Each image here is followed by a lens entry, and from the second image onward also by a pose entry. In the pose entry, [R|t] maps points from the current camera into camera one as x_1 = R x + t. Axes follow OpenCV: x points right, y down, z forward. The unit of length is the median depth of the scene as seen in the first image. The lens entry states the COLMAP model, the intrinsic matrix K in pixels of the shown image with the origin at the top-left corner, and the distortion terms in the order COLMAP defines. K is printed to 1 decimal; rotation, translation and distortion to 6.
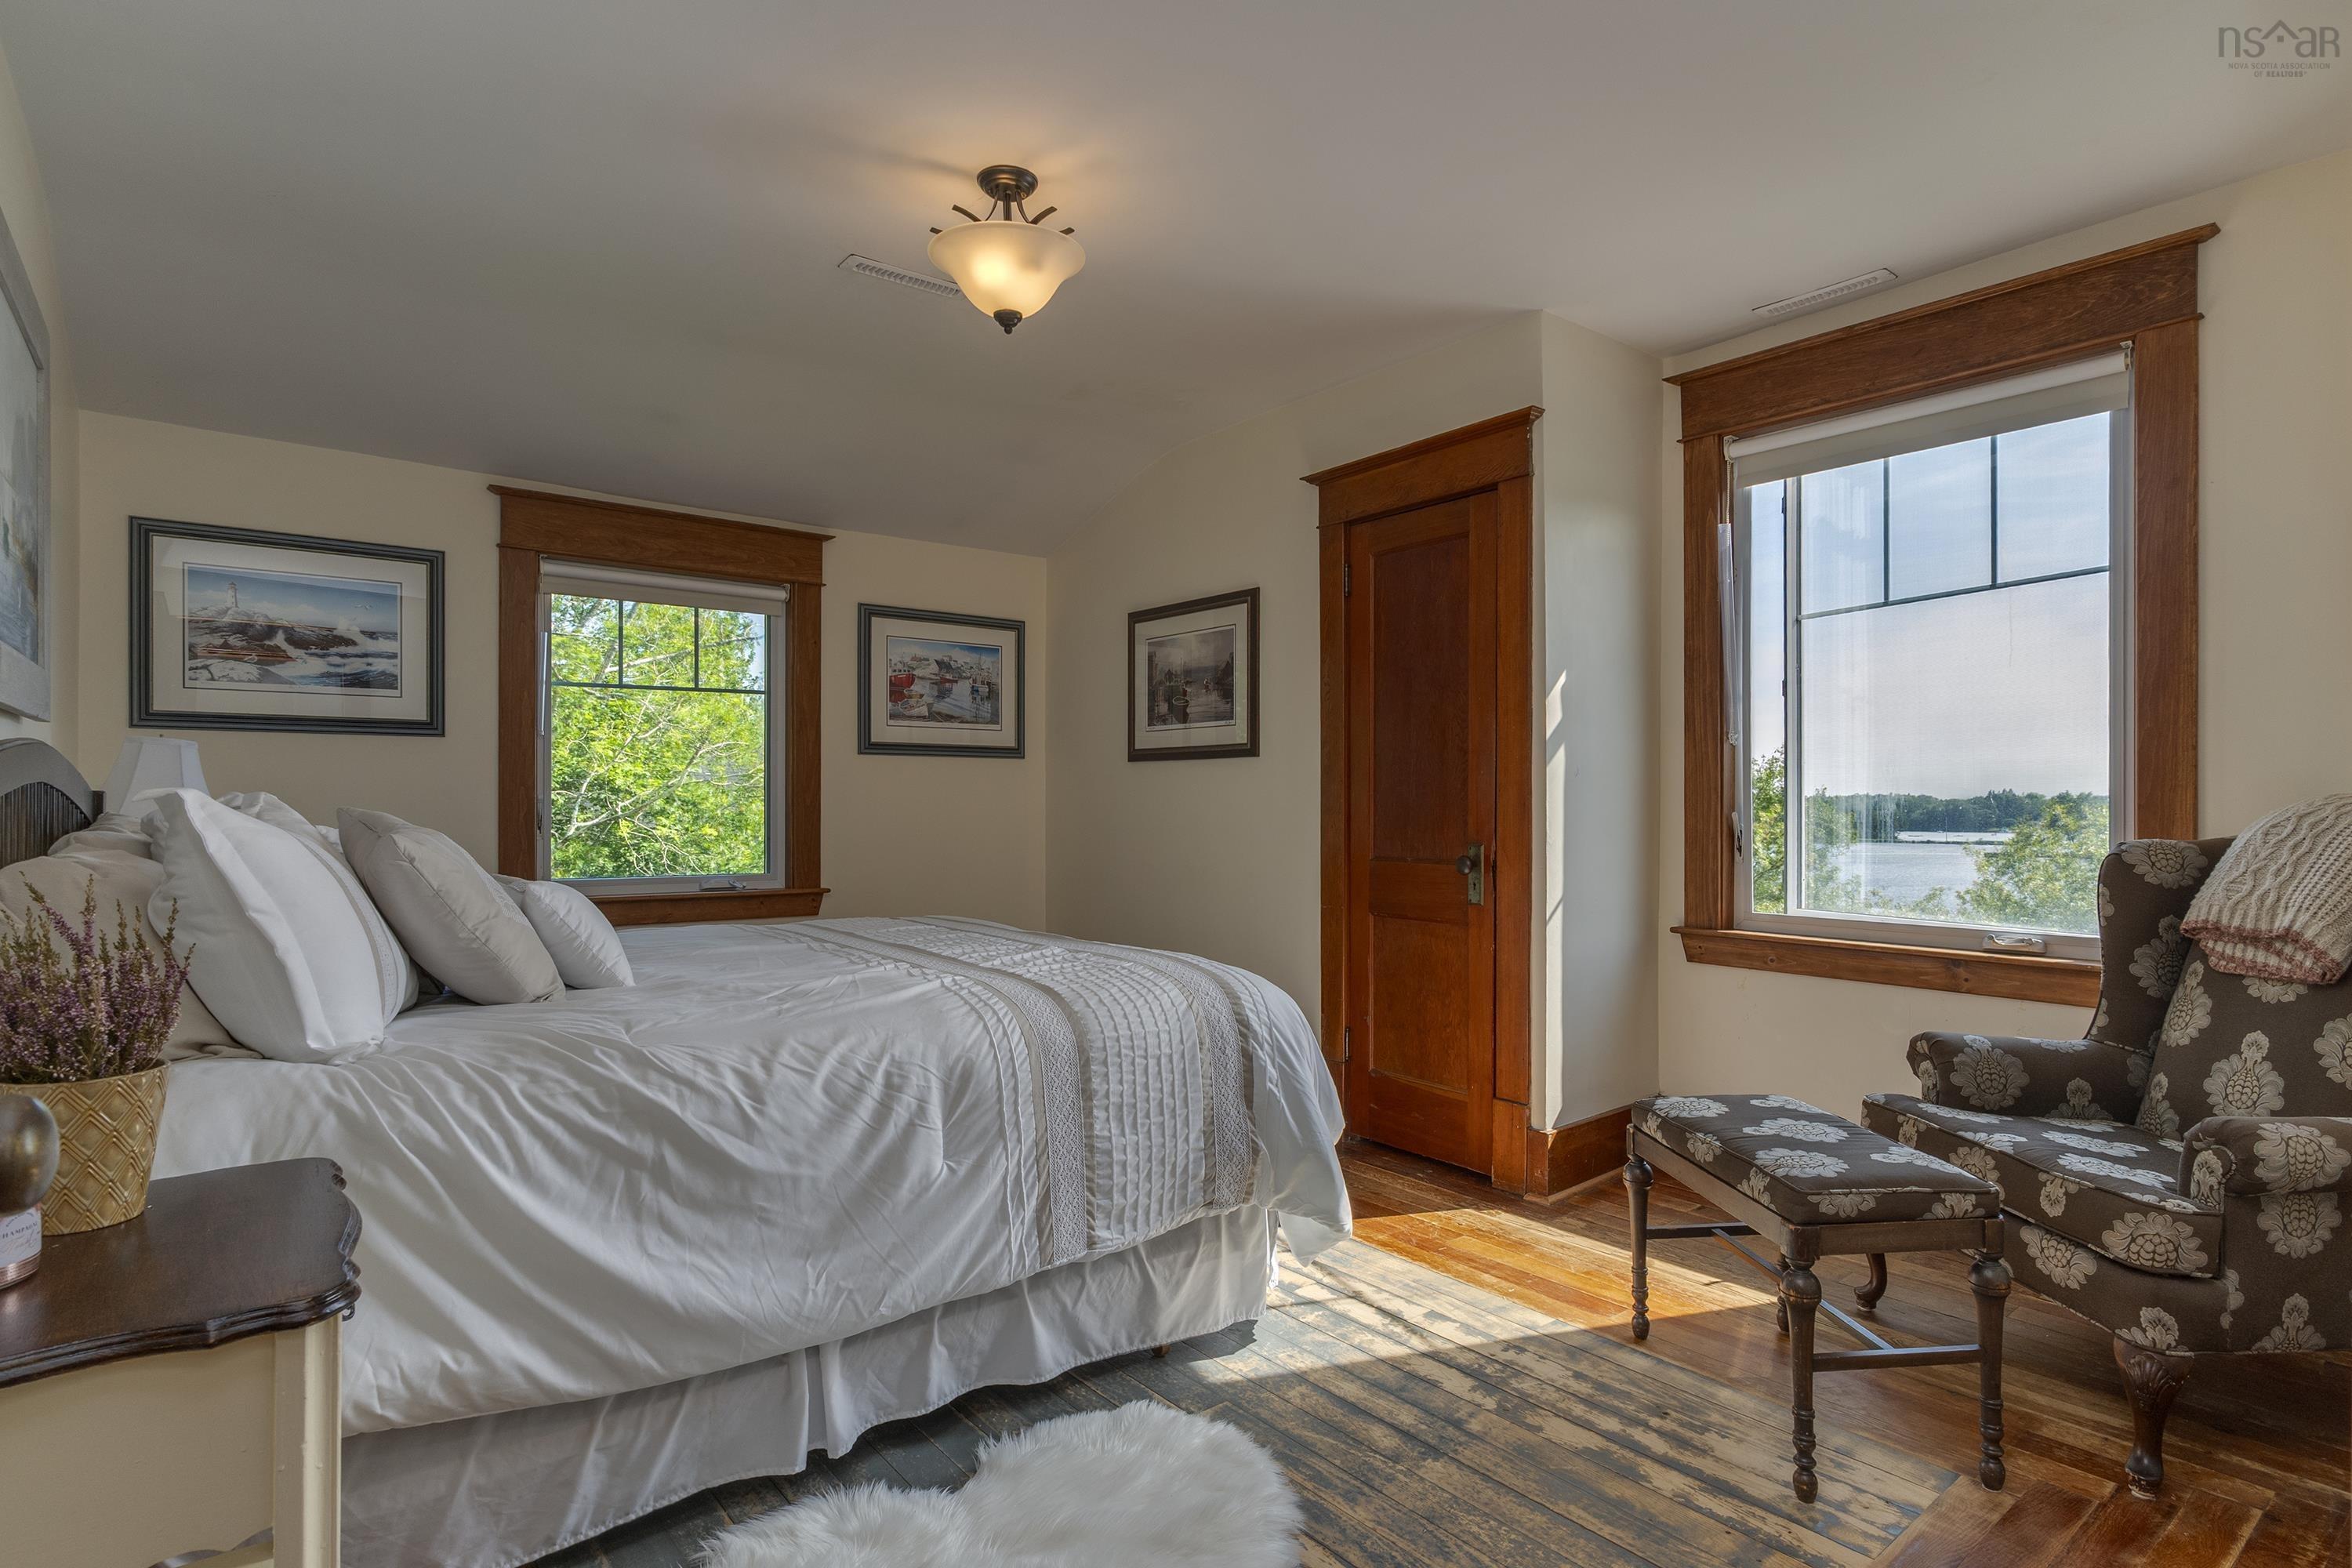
lens RADIAL K [[1208.9, 0, 1198.3], [0, 1208.9, 819.3], [0, 0, 1]] dist [0.000238, 0.002142]
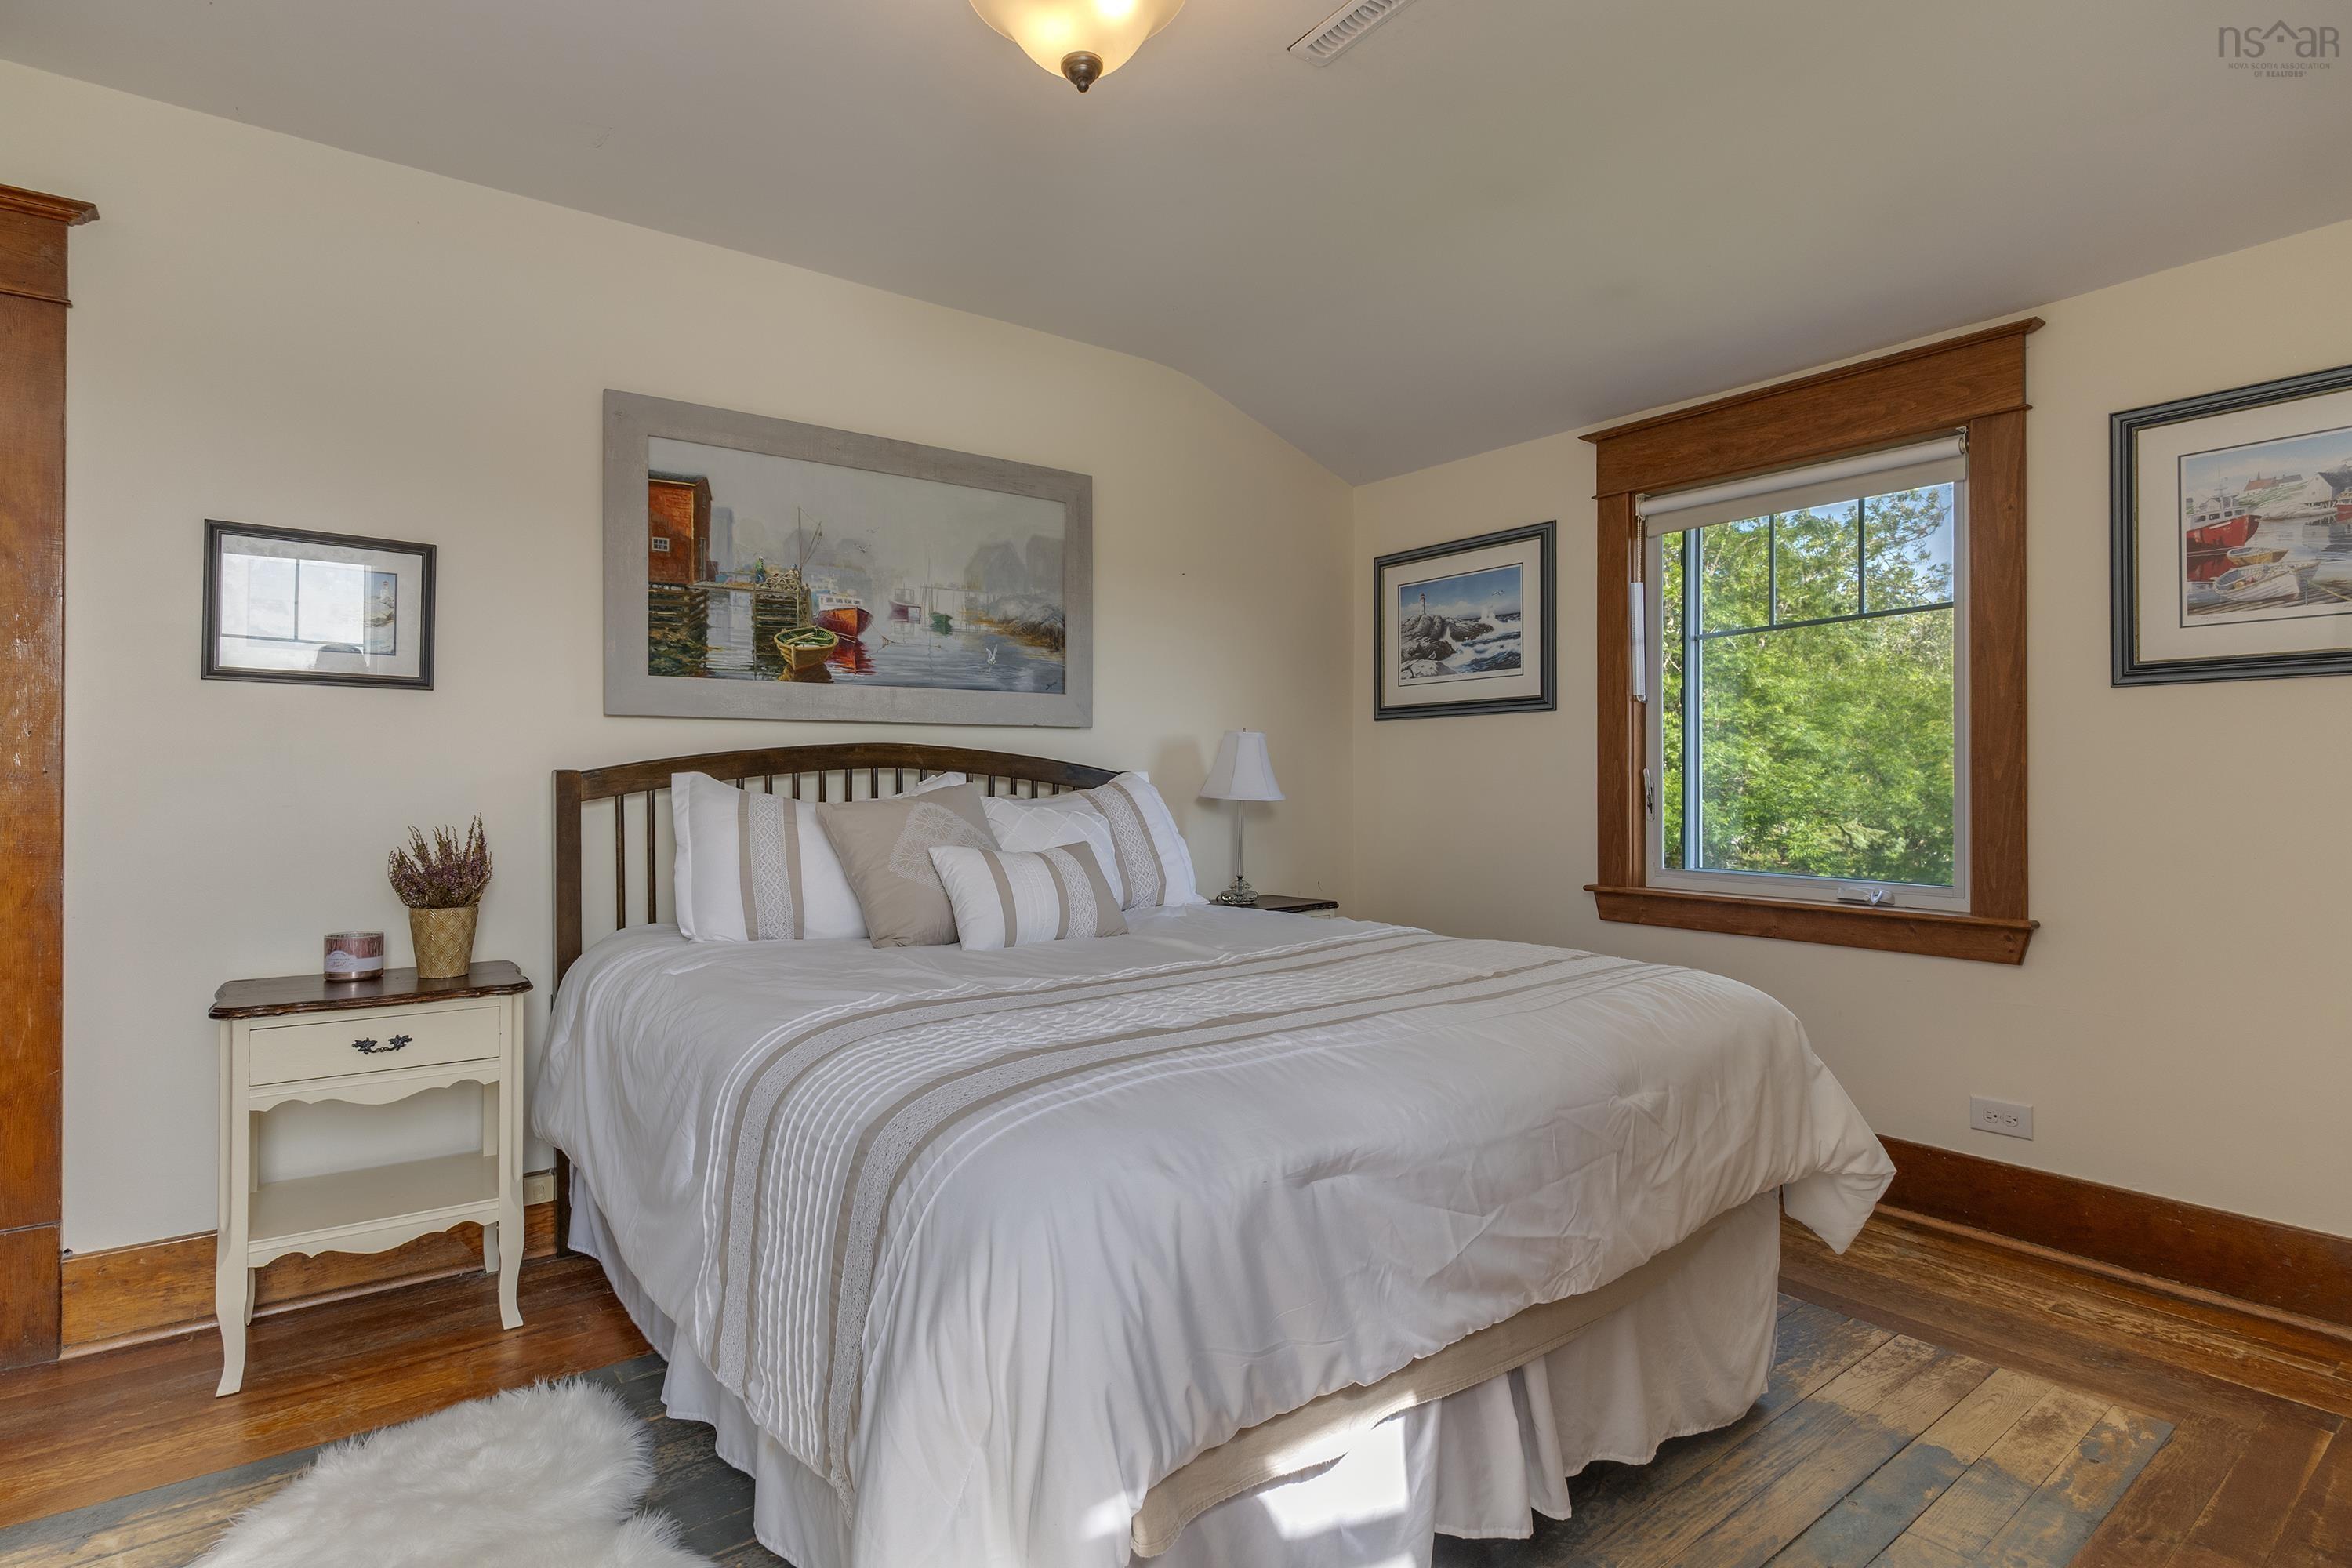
lens RADIAL K [[1208.9, 0, 1152.5], [0, 1208.9, 771.0], [0, 0, 1]] dist [0.000238, 0.002142]
pose [[-0.054029, -0.001006, -0.998539, 0.366557], [0.001063, 0.999999, -0.001065, -0.019230], [0.998539, -0.001119, -0.054028, 0.735014]]
